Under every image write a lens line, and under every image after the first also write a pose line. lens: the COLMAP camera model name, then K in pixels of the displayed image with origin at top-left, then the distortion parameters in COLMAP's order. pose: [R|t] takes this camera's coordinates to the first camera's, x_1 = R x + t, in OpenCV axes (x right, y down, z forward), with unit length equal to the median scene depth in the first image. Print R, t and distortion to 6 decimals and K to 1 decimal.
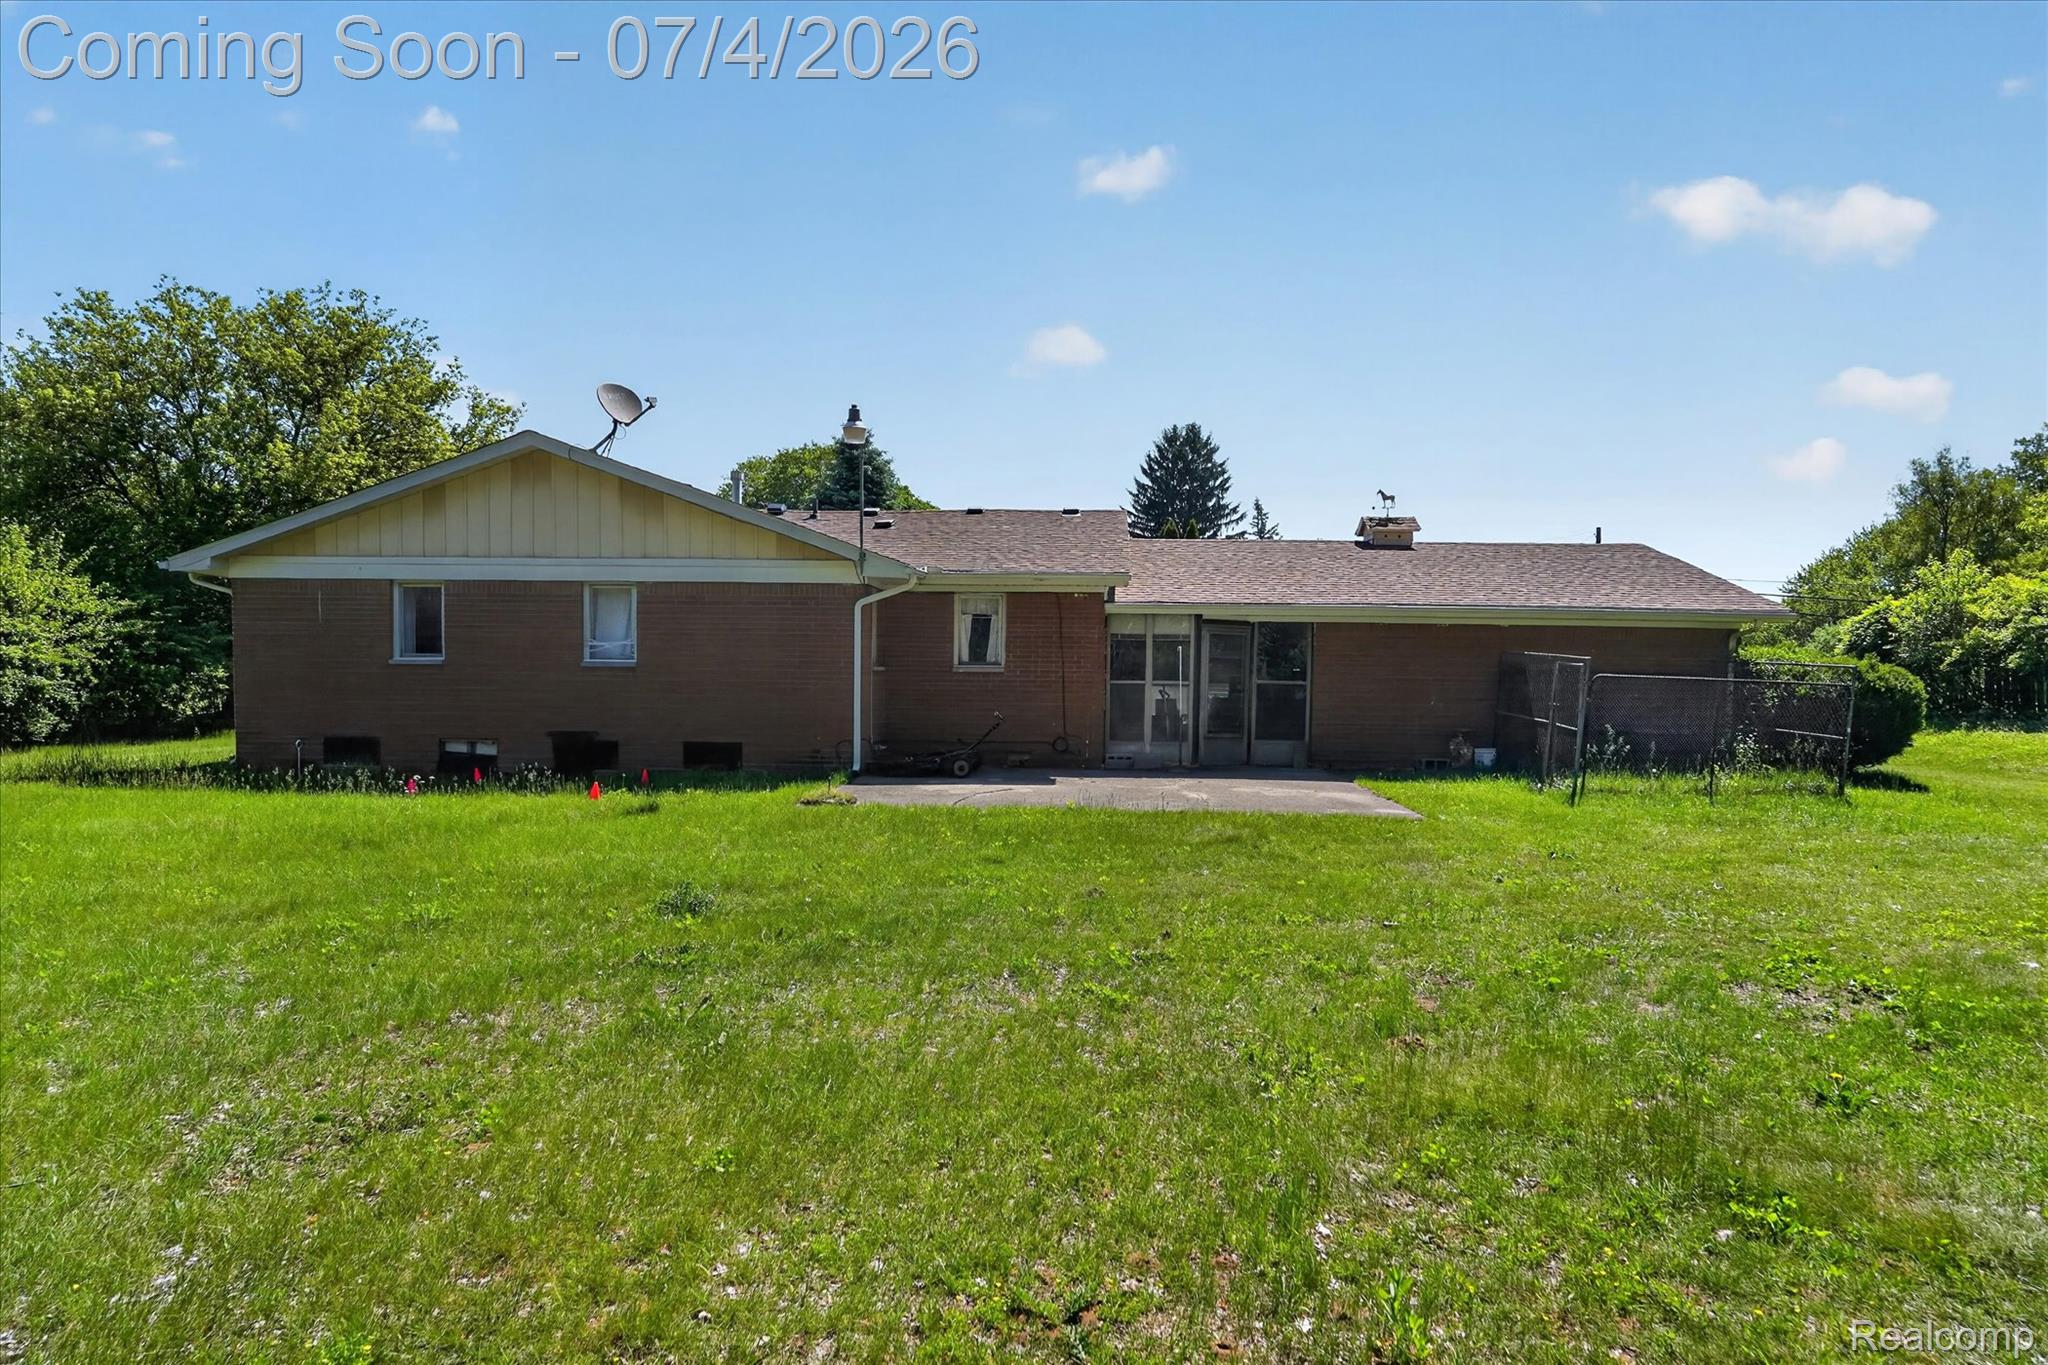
lens RADIAL K [[1079.3, 0, 1023.3], [0, 1079.3, 731.1], [0, 0, 1]] dist [-0.004881, -0.000599]
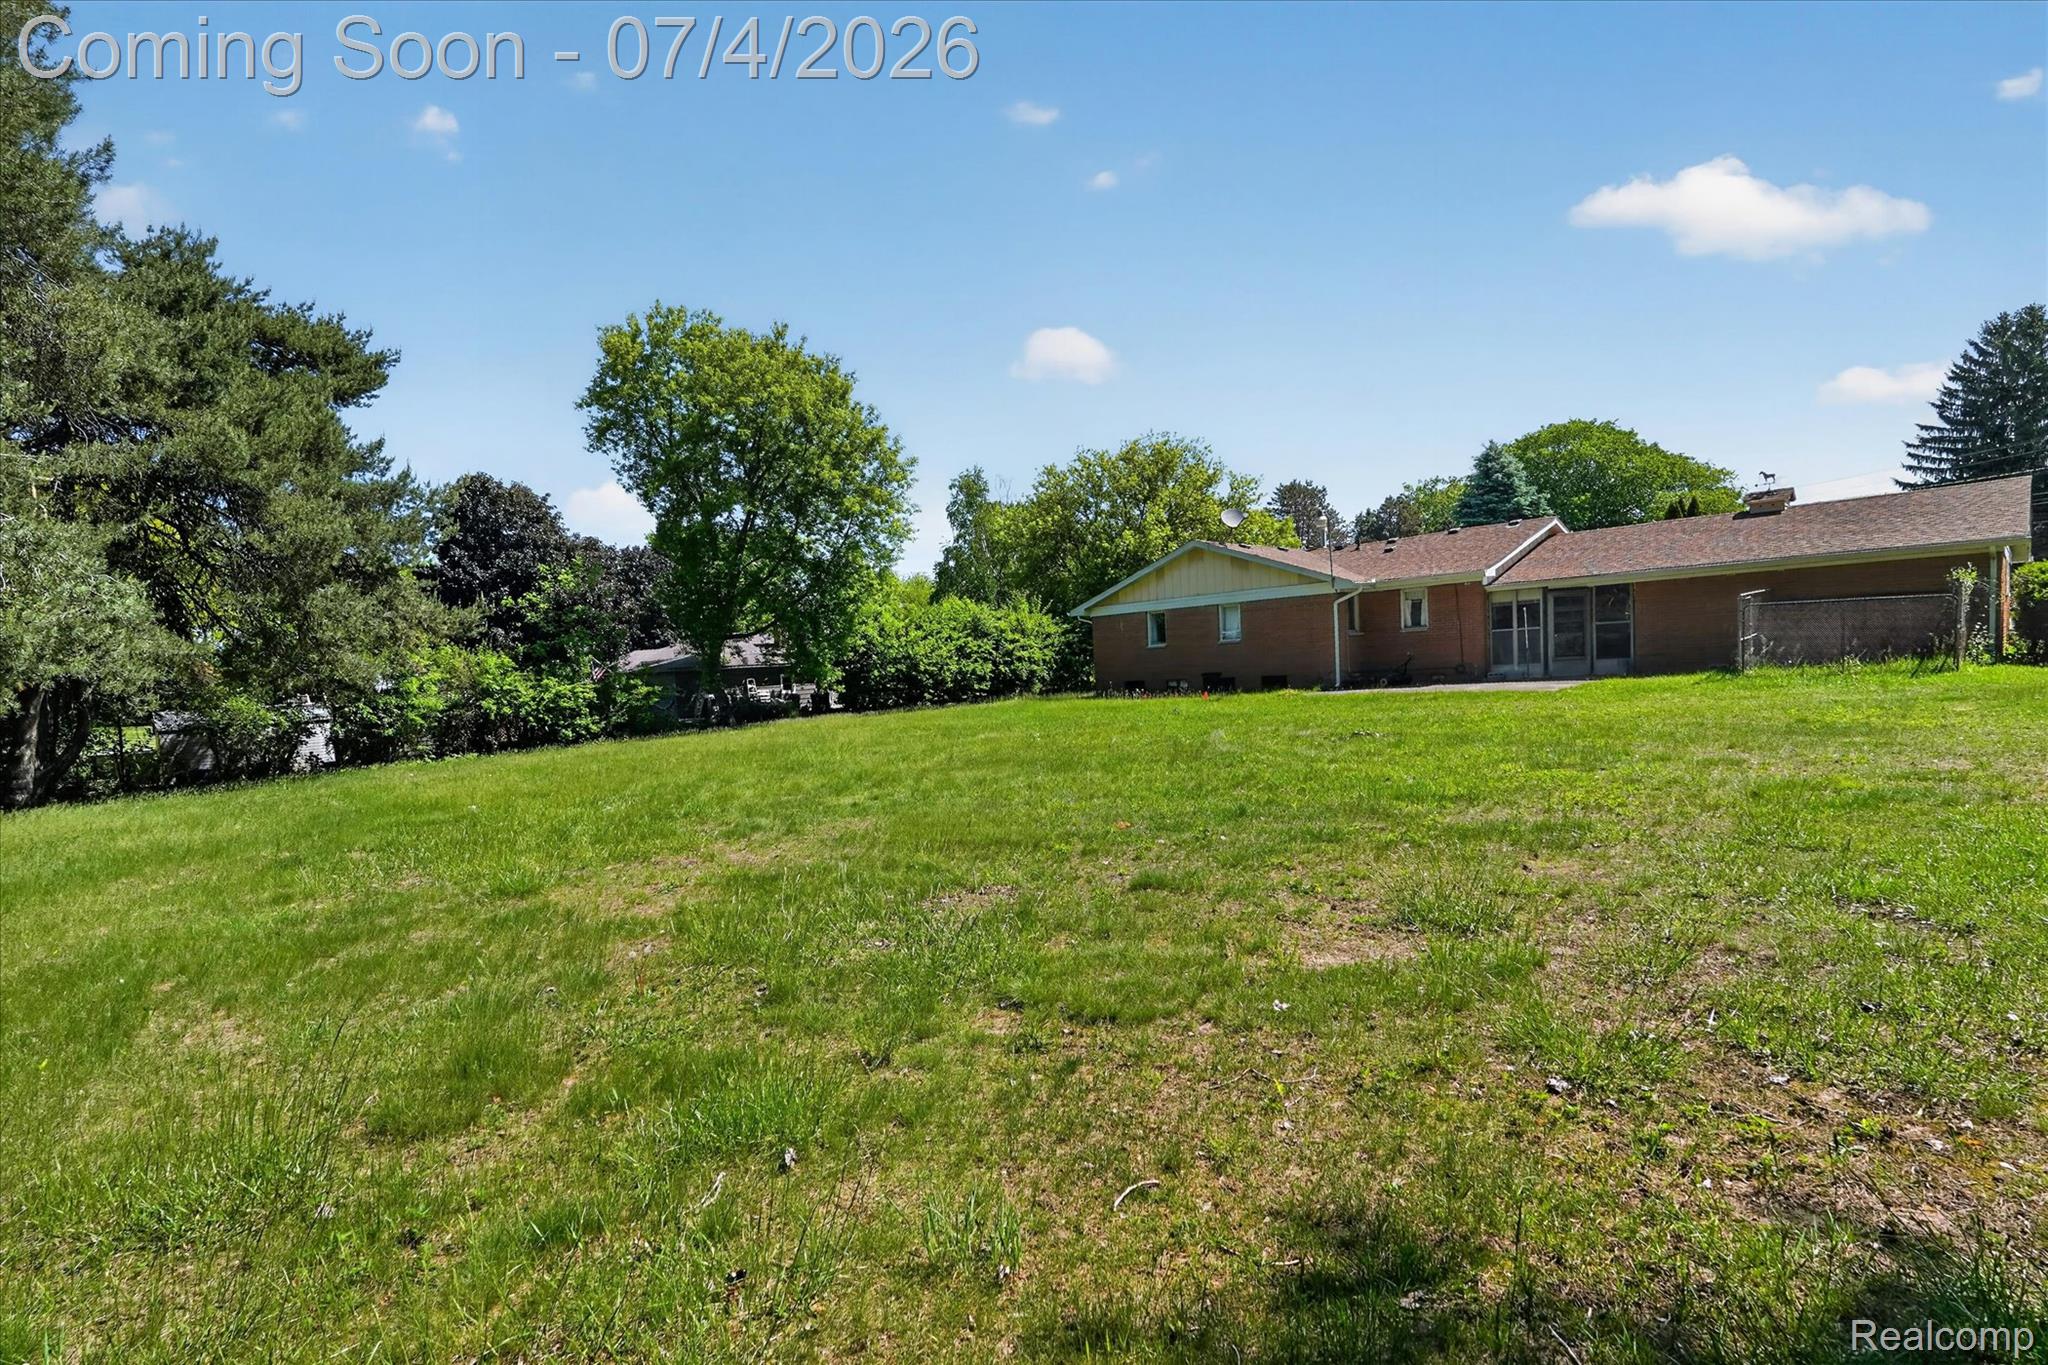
lens RADIAL K [[1079.3, 0, 1023.3], [0, 1079.3, 731.1], [0, 0, 1]] dist [-0.004881, -0.000599]
pose [[0.727639, -0.012574, -0.685845, 0.485494], [0.029653, 0.999474, 0.013136, 0.047000], [0.685319, -0.029895, 0.727629, -0.523650]]
